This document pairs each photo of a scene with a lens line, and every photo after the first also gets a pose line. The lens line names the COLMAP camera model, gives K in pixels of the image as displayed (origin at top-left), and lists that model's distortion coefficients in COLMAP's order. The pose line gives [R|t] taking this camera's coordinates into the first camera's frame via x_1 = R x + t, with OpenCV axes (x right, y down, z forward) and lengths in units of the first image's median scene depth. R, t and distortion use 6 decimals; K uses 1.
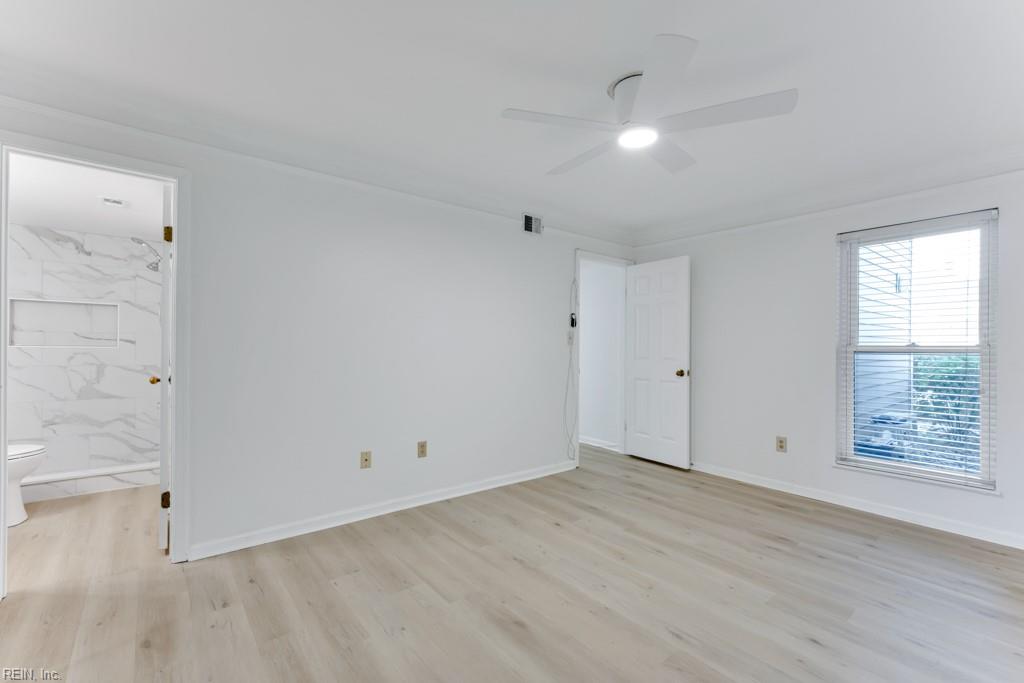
lens RADIAL K [[443.4, 0, 515.0], [0, 443.4, 348.9], [0, 0, 1]] dist [0.016361, 0.000121]
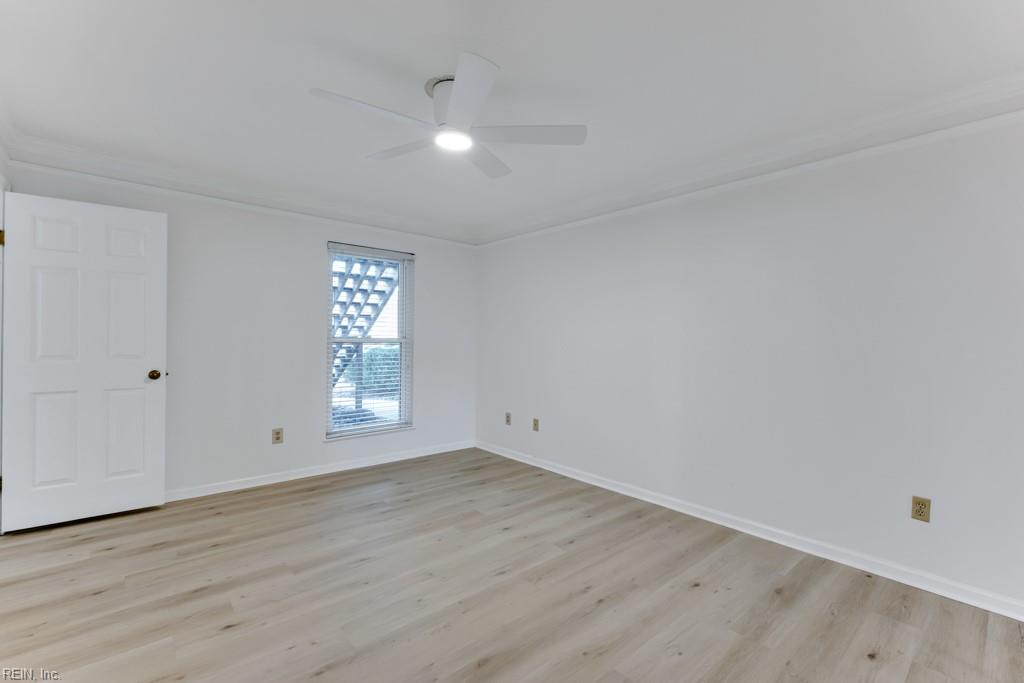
lens RADIAL K [[440.4, 0, 544.7], [0, 440.4, 340.8], [0, 0, 1]] dist [-0.000839, -0.000084]
pose [[-0.067302, -0.007474, 0.997705, -0.664746], [-0.004629, 0.999964, 0.007179, -0.014500], [-0.997722, -0.004135, -0.067334, 0.734088]]
